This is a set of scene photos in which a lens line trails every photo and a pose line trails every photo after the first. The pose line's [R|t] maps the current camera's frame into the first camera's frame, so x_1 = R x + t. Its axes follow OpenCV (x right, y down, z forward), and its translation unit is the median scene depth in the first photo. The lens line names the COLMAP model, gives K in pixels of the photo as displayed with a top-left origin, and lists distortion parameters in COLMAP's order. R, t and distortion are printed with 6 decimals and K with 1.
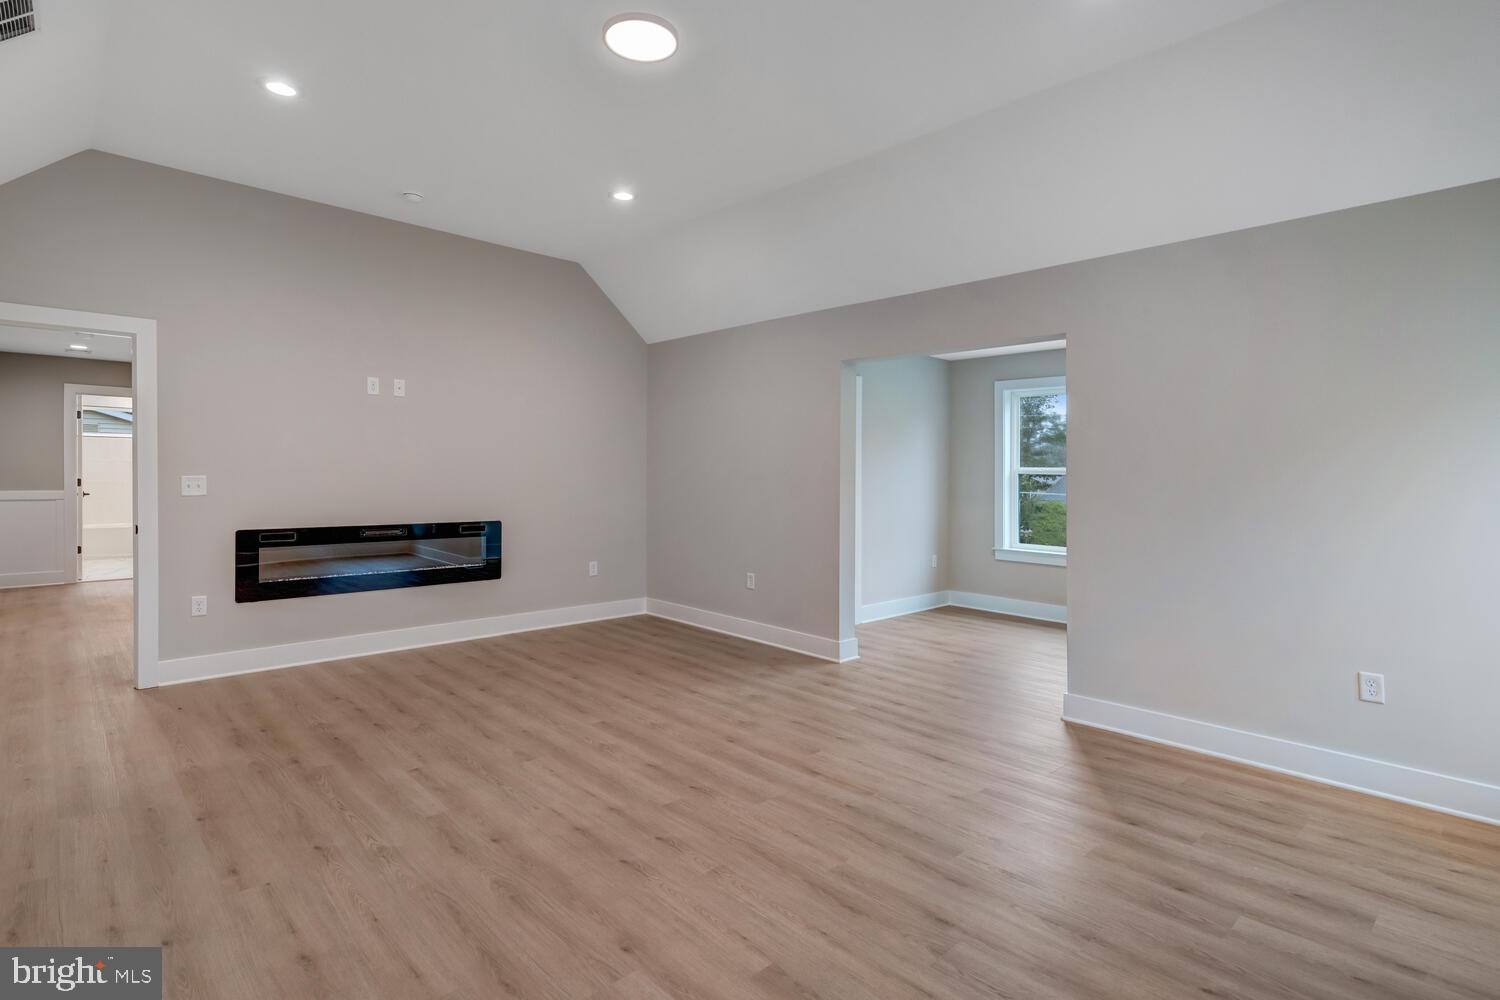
lens RADIAL K [[745.8, 0, 742.1], [0, 745.8, 483.7], [0, 0, 1]] dist [0.002353, 0.000024]
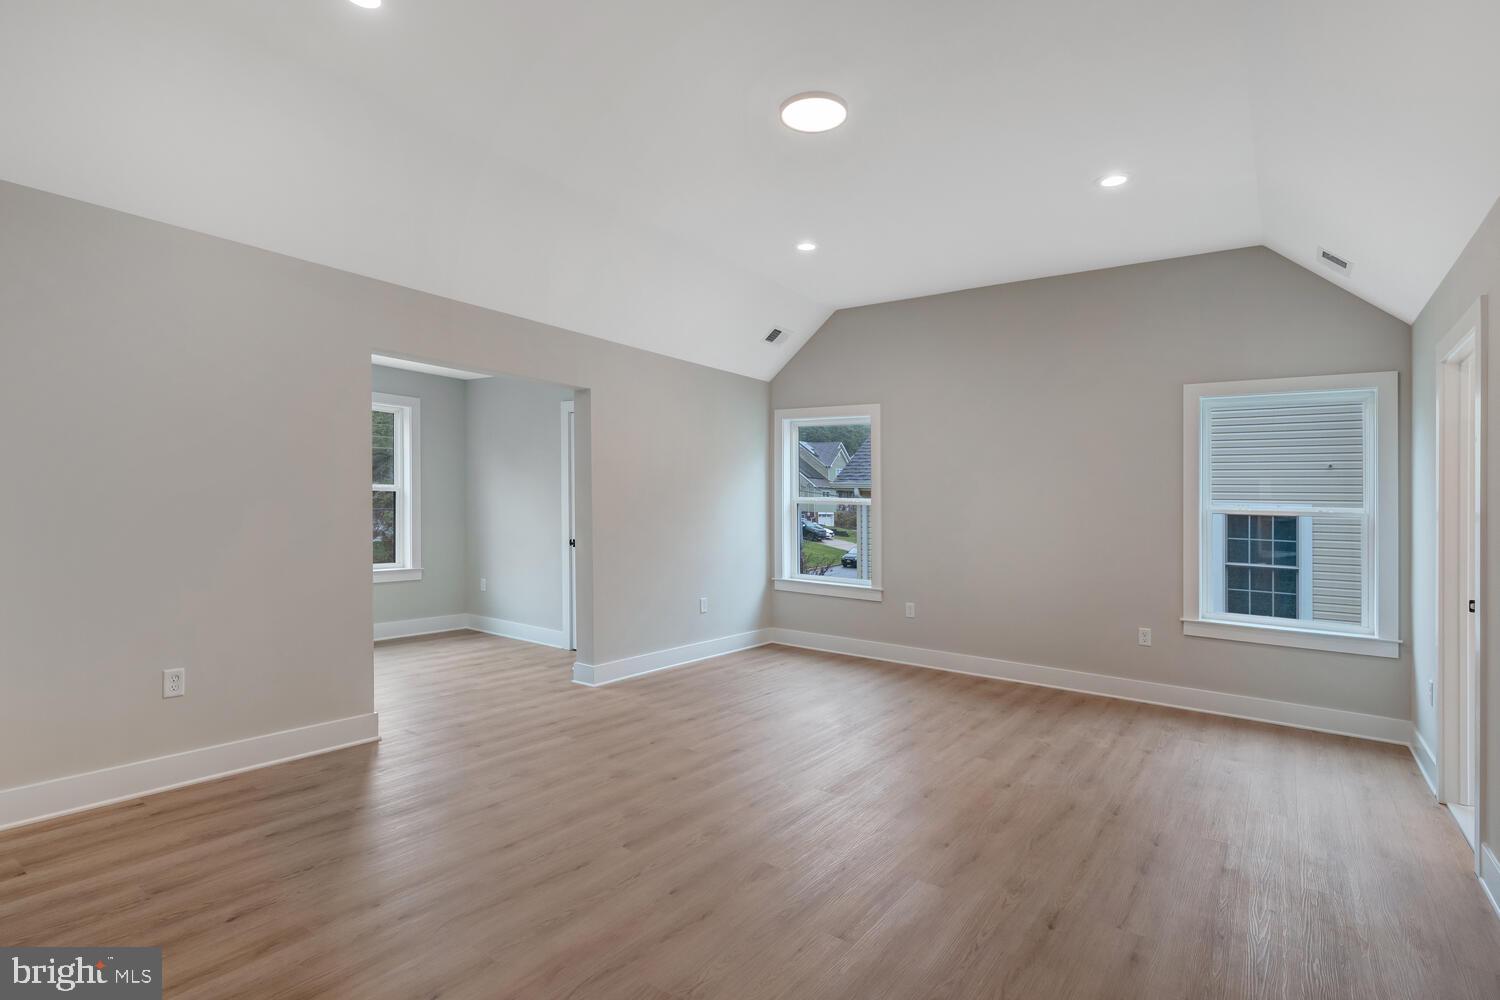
lens RADIAL K [[752.2, 0, 750.0], [0, 752.2, 500.0], [0, 0, 1]] dist [0.001621, 0.000013]
pose [[-0.195639, -0.013499, 0.980583, -0.995689], [-0.015026, 0.999829, 0.010766, -0.029722], [-0.980561, -0.012628, -0.195808, 1.105484]]
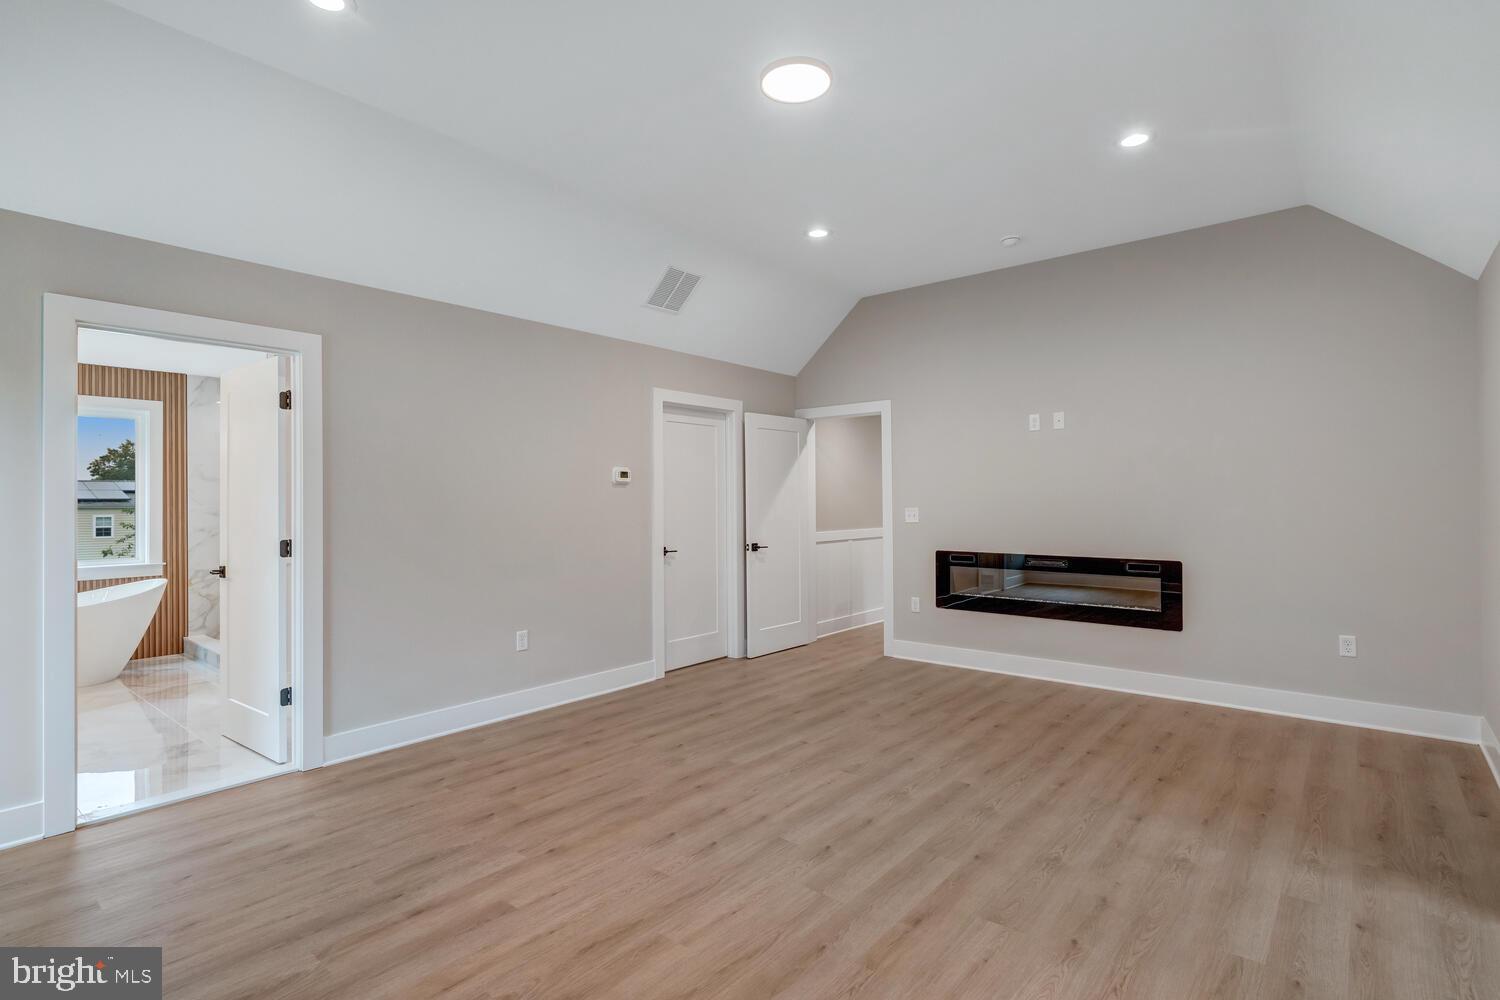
lens RADIAL K [[745.8, 0, 742.1], [0, 745.8, 483.7], [0, 0, 1]] dist [0.002353, 0.000024]
pose [[0.111114, -0.033226, -0.993252, 0.728741], [-0.009181, 0.999364, -0.034458, -0.006387], [0.993765, 0.012948, 0.110738, 0.676608]]
